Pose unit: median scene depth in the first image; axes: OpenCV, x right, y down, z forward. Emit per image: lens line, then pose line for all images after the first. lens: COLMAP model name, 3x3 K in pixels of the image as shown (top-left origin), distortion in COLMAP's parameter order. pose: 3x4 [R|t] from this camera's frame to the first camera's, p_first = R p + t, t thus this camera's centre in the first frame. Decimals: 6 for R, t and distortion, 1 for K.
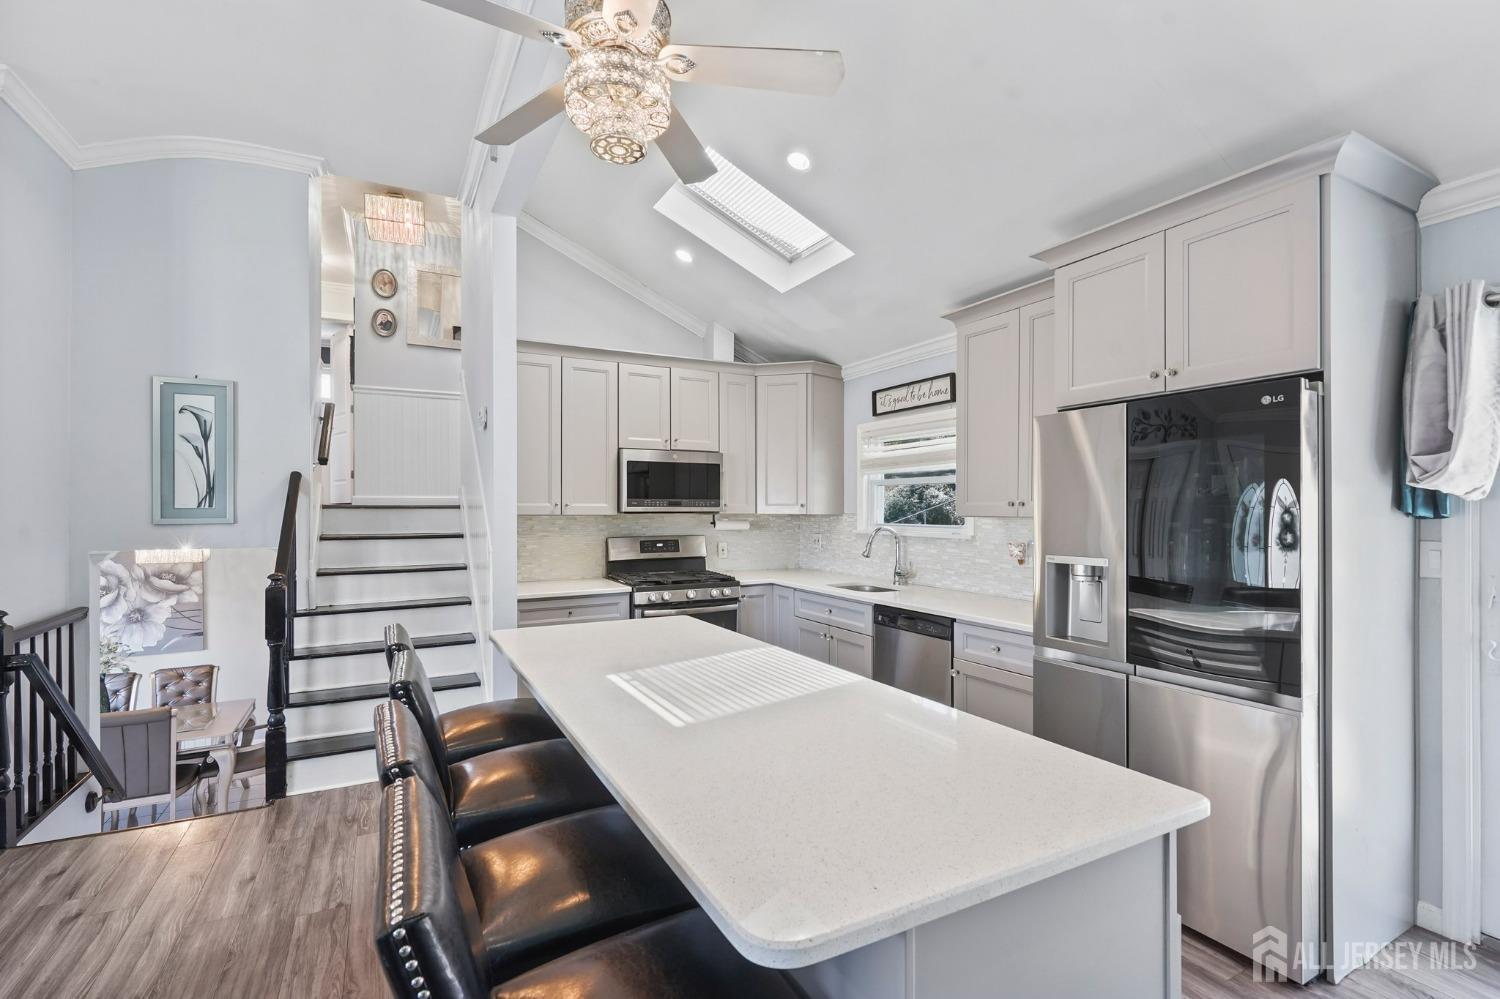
lens RADIAL K [[686.2, 0, 745.9], [0, 686.2, 509.5], [0, 0, 1]] dist [-0.001842, -0.001254]
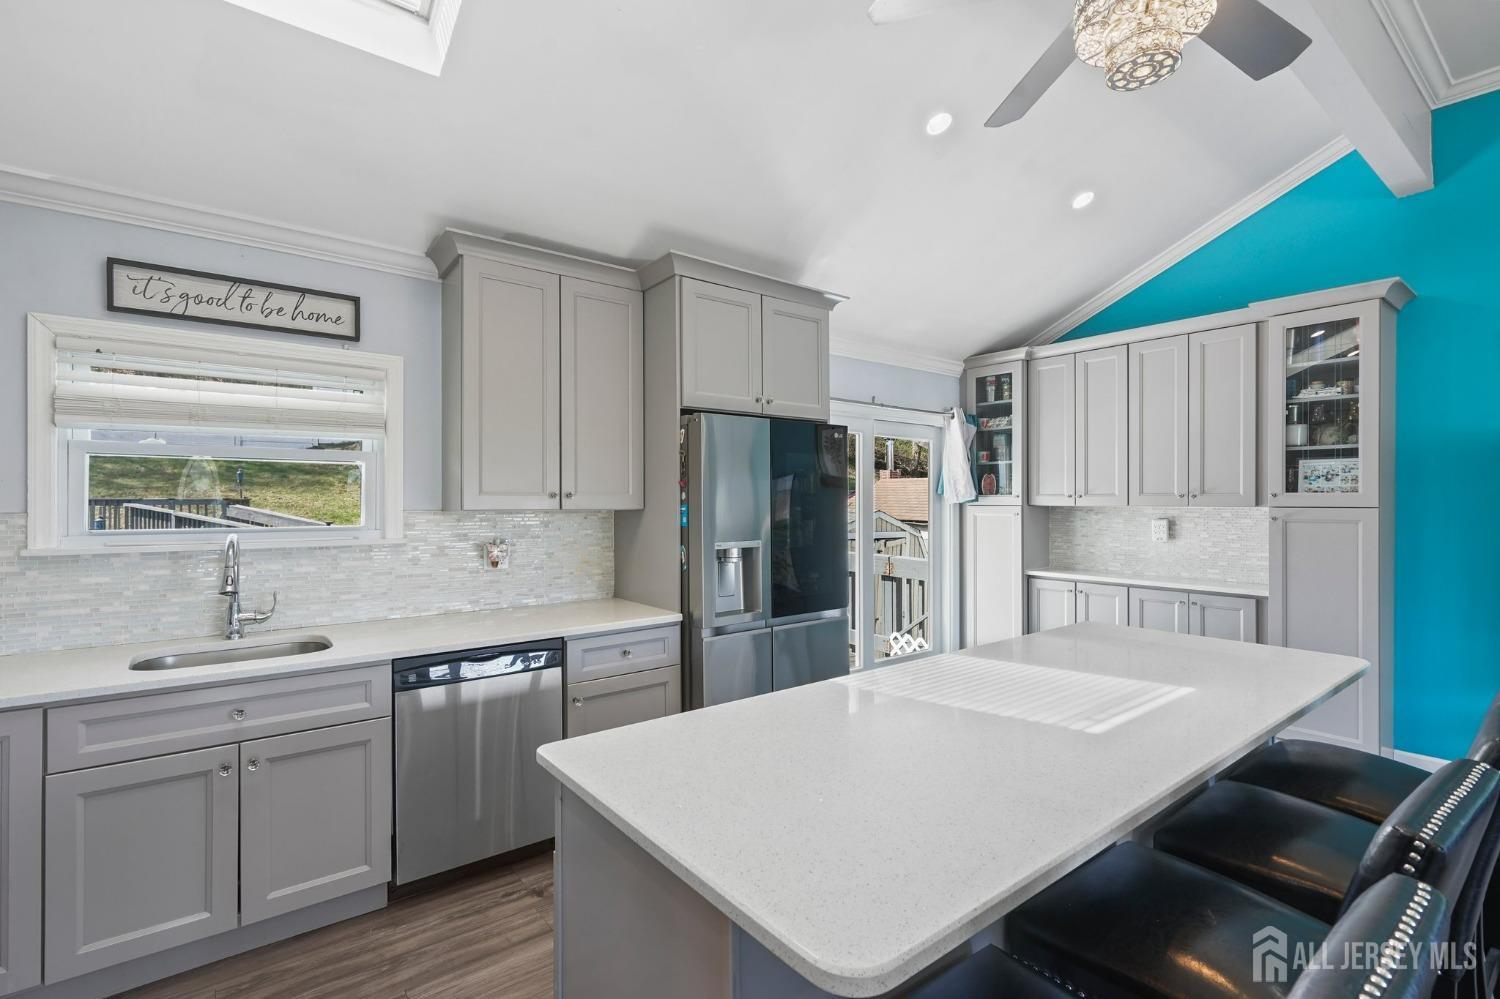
lens RADIAL K [[686.2, 0, 748.5], [0, 686.2, 500.0], [0, 0, 1]] dist [-0.001842, -0.001254]
pose [[-0.170483, -0.000131, 0.985361, -0.412634], [0.002355, 0.999997, 0.000541, -0.001429], [-0.985358, 0.002413, -0.170483, 0.720884]]
